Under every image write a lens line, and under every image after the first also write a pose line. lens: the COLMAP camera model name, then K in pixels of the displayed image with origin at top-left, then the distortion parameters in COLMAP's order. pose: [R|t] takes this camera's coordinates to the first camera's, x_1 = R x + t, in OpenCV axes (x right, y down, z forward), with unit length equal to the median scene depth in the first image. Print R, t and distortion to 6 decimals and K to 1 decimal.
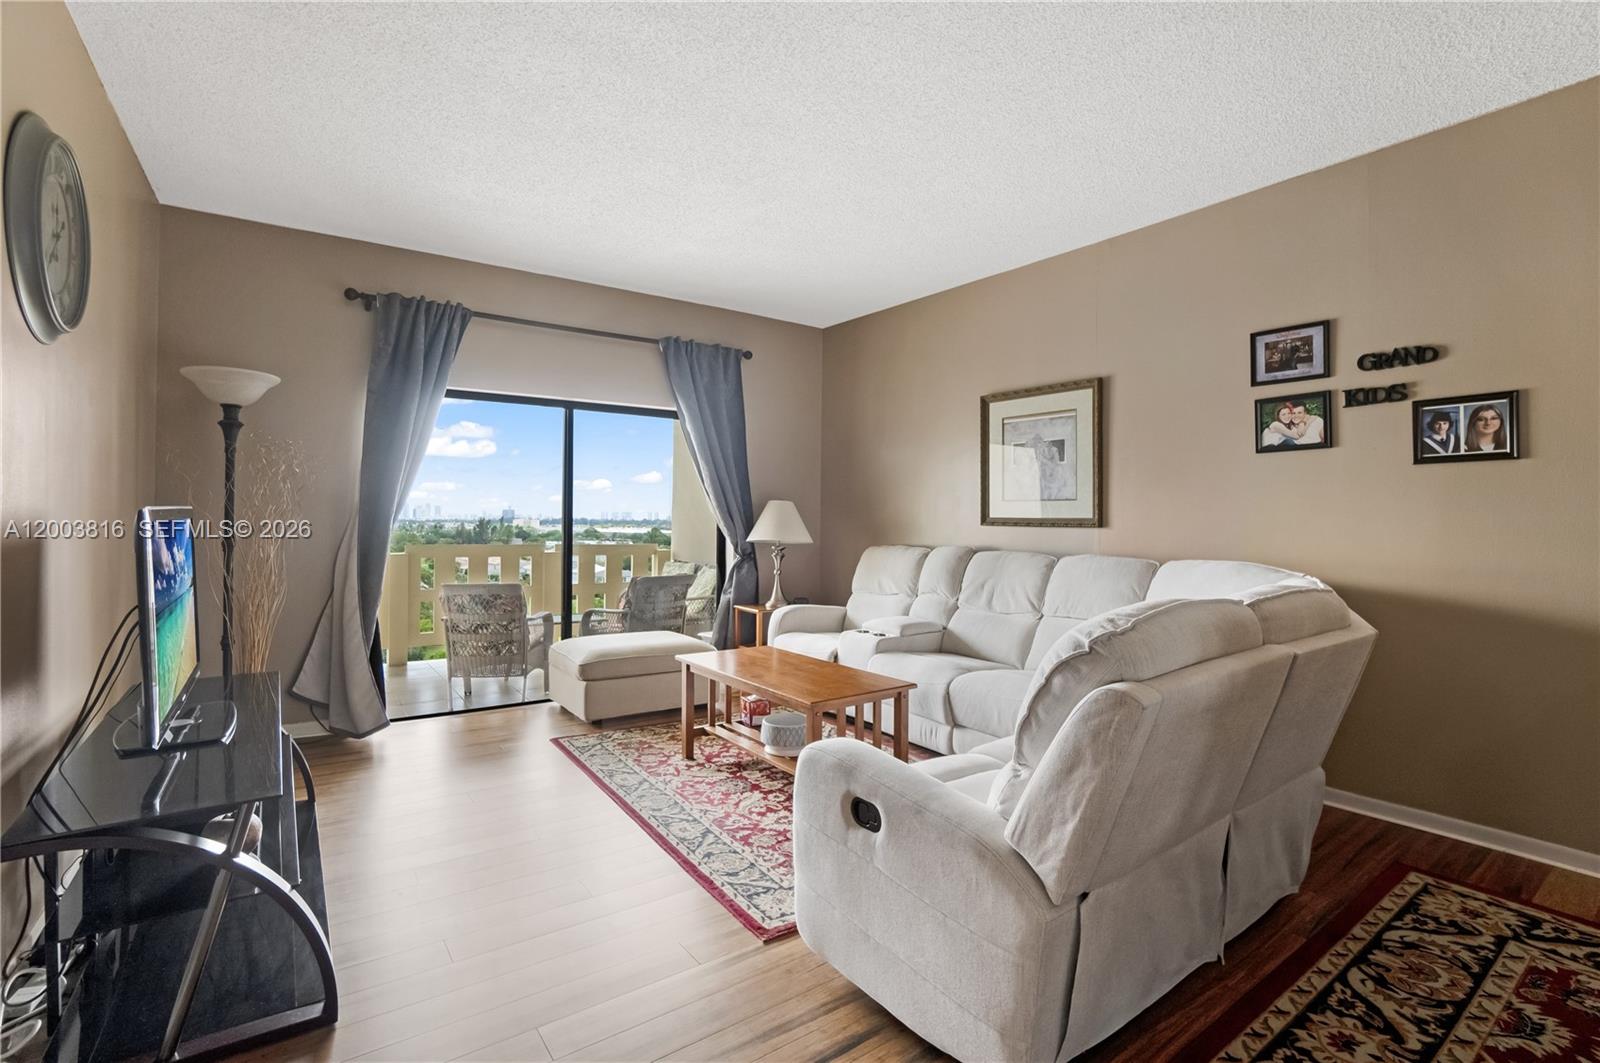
lens RADIAL K [[715.4, 0, 772.7], [0, 715.4, 517.8], [0, 0, 1]] dist [-0.048777, 0.014856]
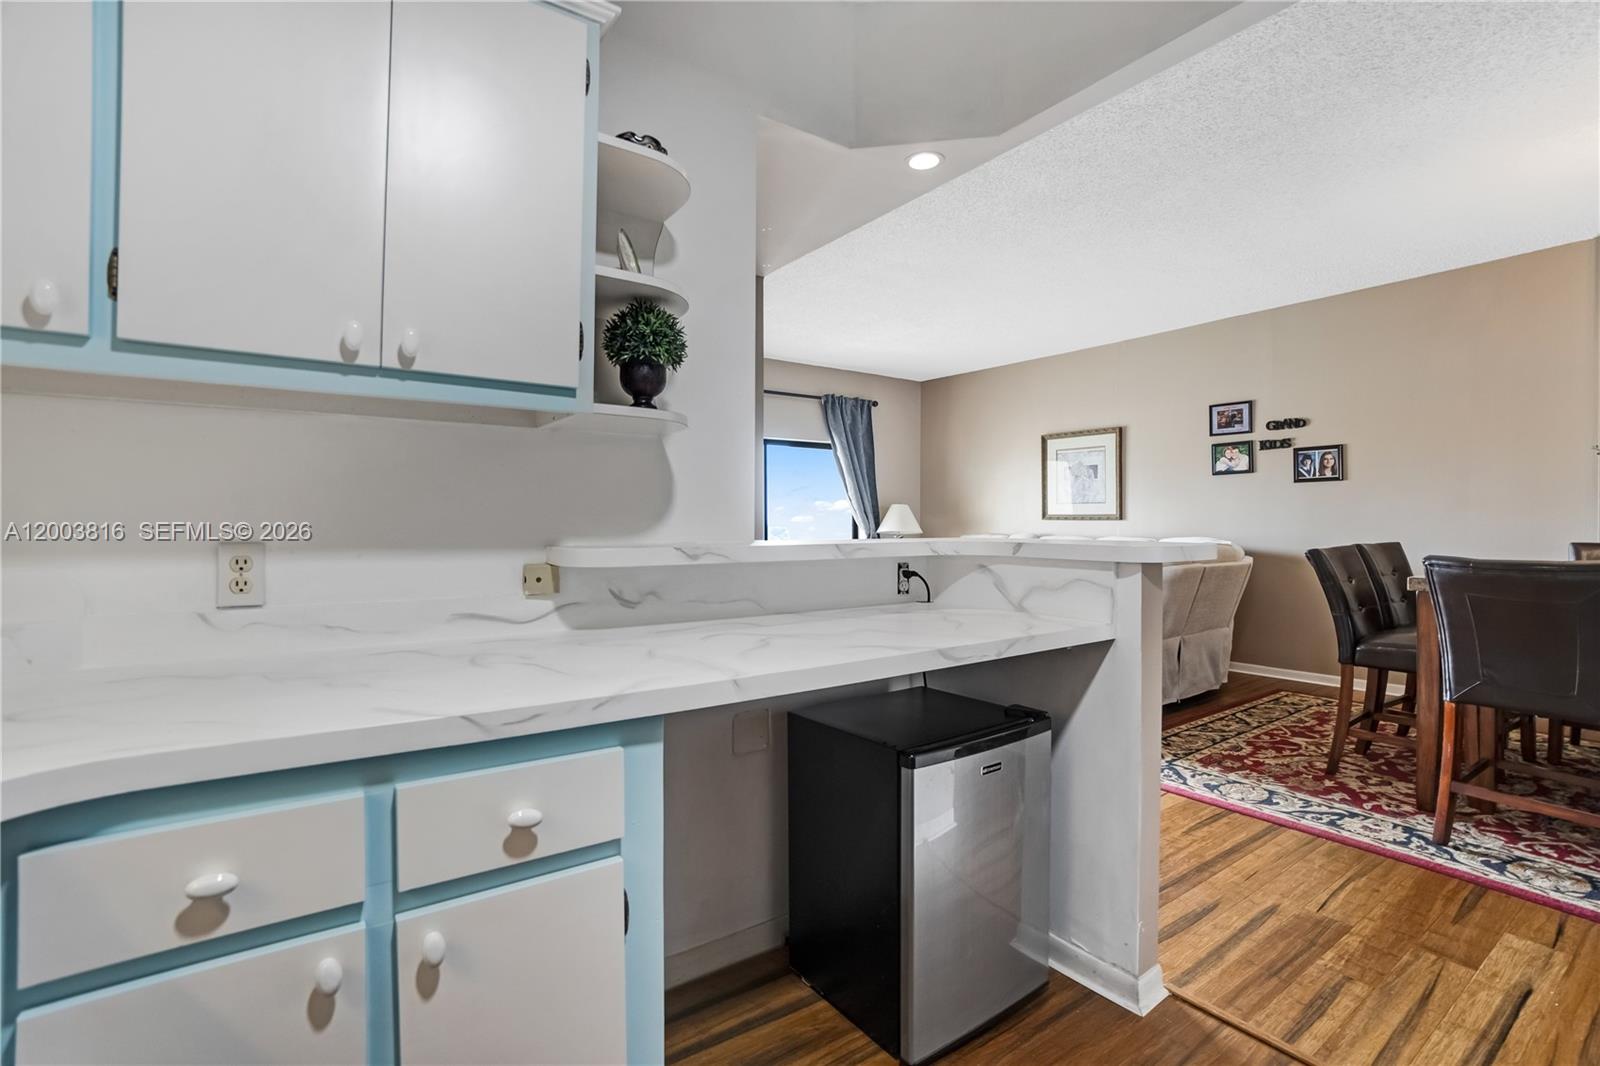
lens RADIAL K [[715.4, 0, 779.3], [0, 715.4, 528.1], [0, 0, 1]] dist [-0.048777, 0.014856]
pose [[0.999930, -0.009300, -0.007348, -0.422173], [0.009389, 0.999882, 0.012195, 0.007427], [0.007233, -0.012264, 0.999899, -0.858903]]
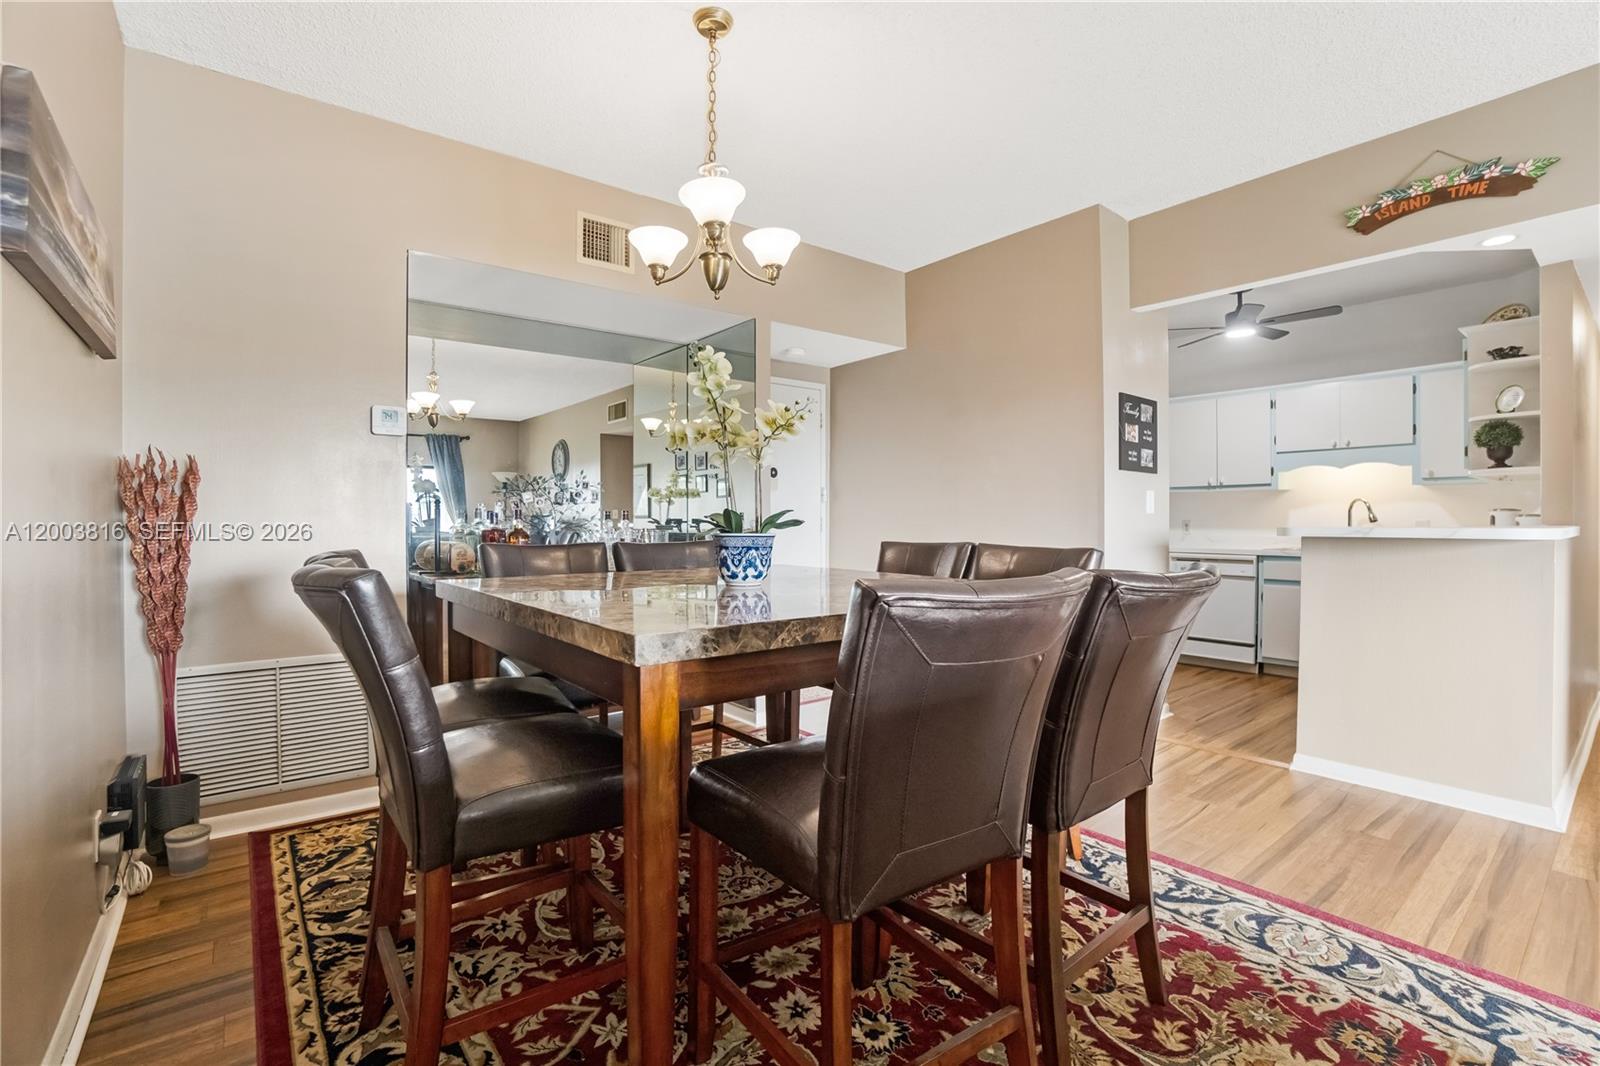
lens RADIAL K [[715.4, 0, 774.4], [0, 715.4, 523.5], [0, 0, 1]] dist [-0.048777, 0.014856]
pose [[-0.998268, -0.007977, -0.058287, 0.832653], [-0.007906, 0.999968, -0.001438, 0.036330], [0.058297, -0.000975, -0.998299, 0.852953]]
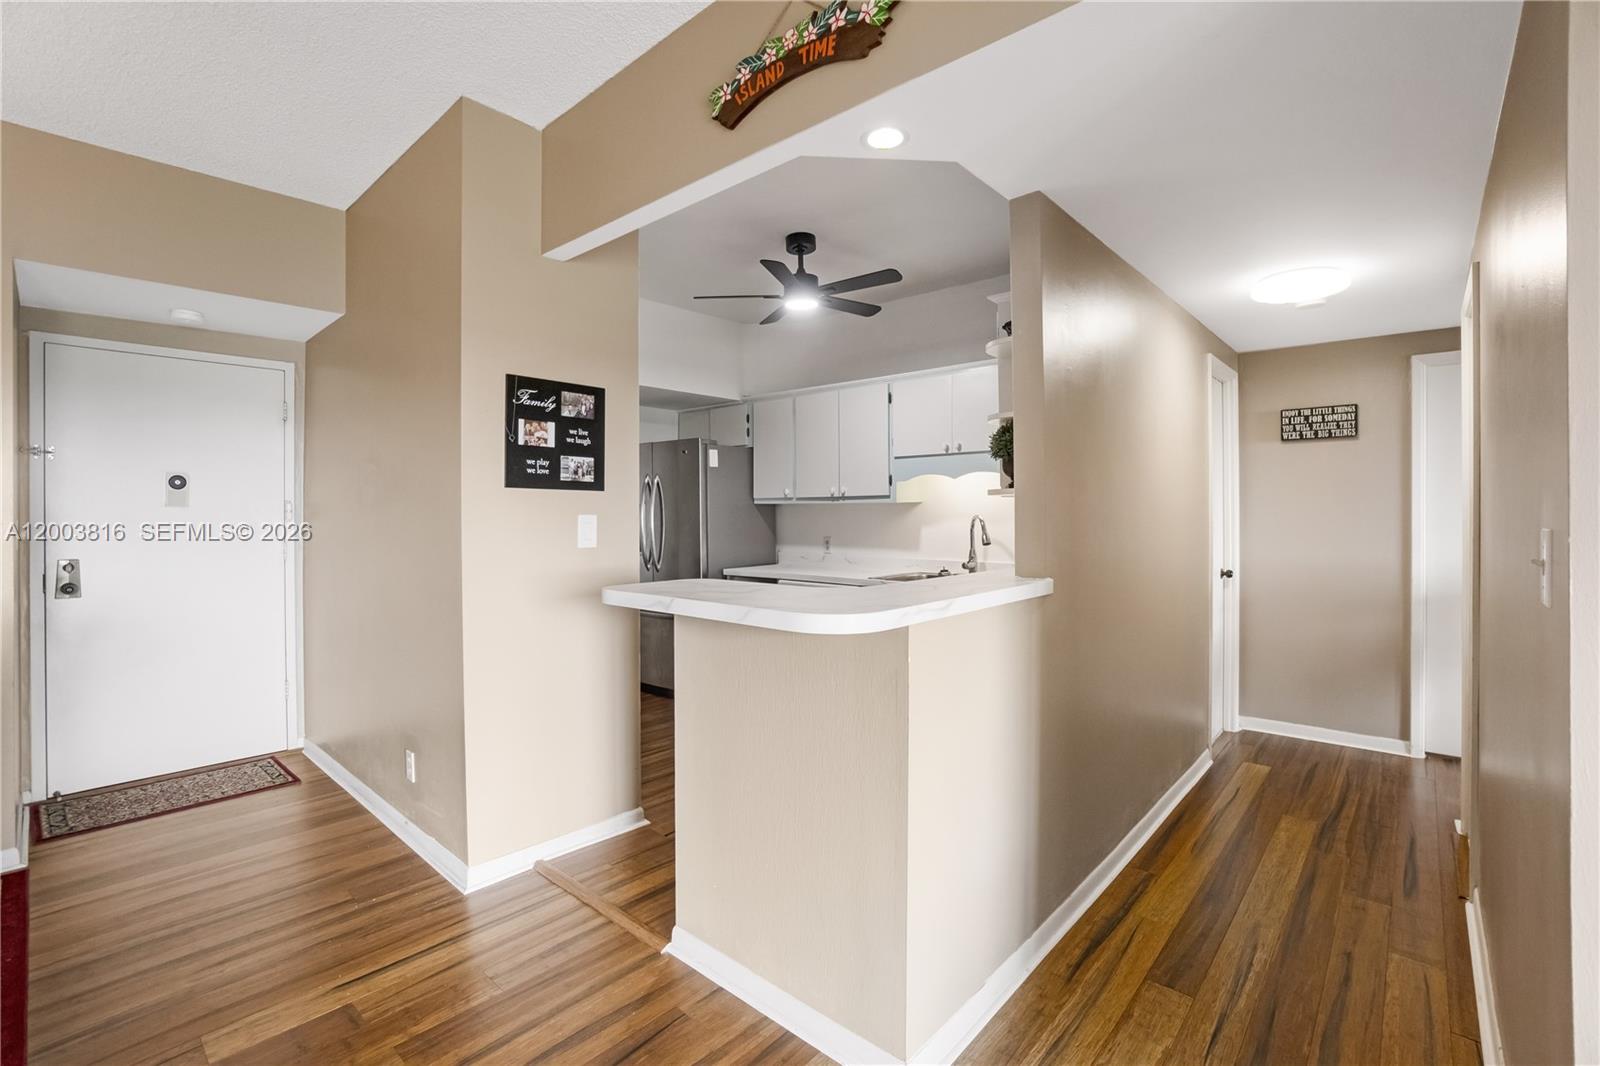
lens RADIAL K [[715.4, 0, 773.9], [0, 715.4, 507.9], [0, 0, 1]] dist [-0.048777, 0.014856]
pose [[-0.976236, -0.009017, -0.216522, -0.028622], [-0.006140, 0.999884, -0.013957, -0.034106], [0.216623, -0.012295, -0.976178, 0.527966]]
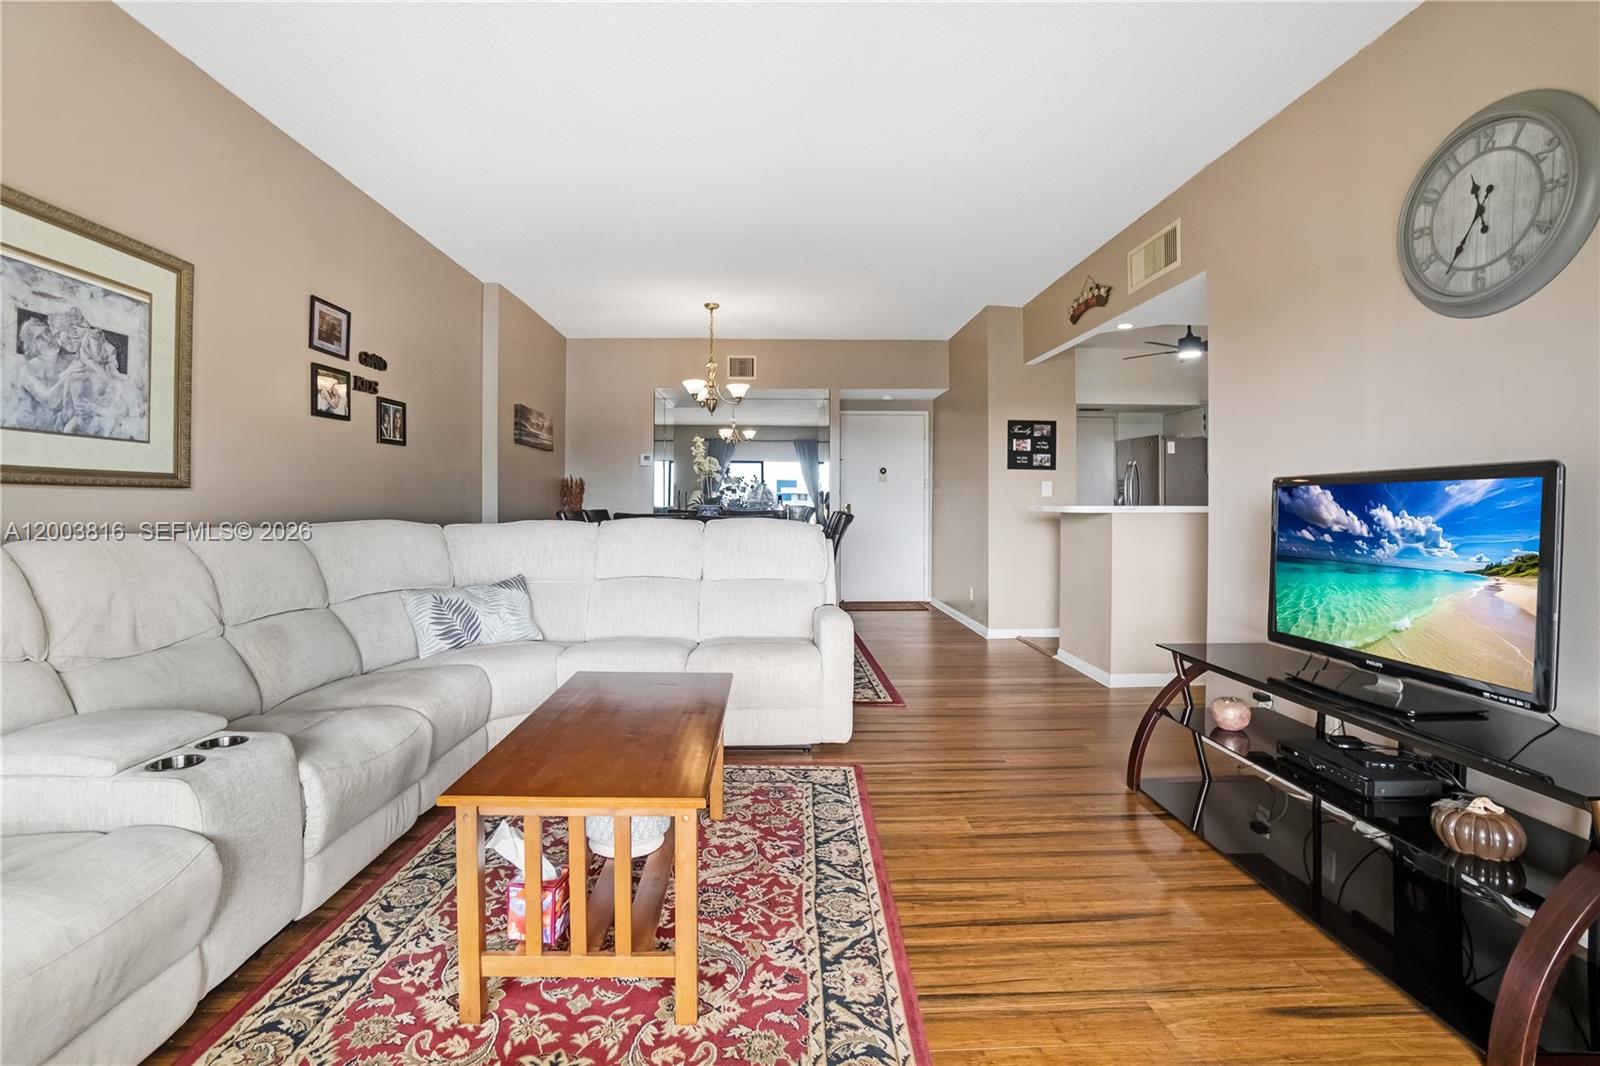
lens RADIAL K [[715.4, 0, 782.7], [0, 715.4, 514.8], [0, 0, 1]] dist [-0.048777, 0.014856]
pose [[-0.833617, -0.027065, 0.551680, -0.516734], [-0.014786, 0.999534, 0.026695, 0.017327], [-0.552145, 0.014096, -0.833629, 1.719599]]
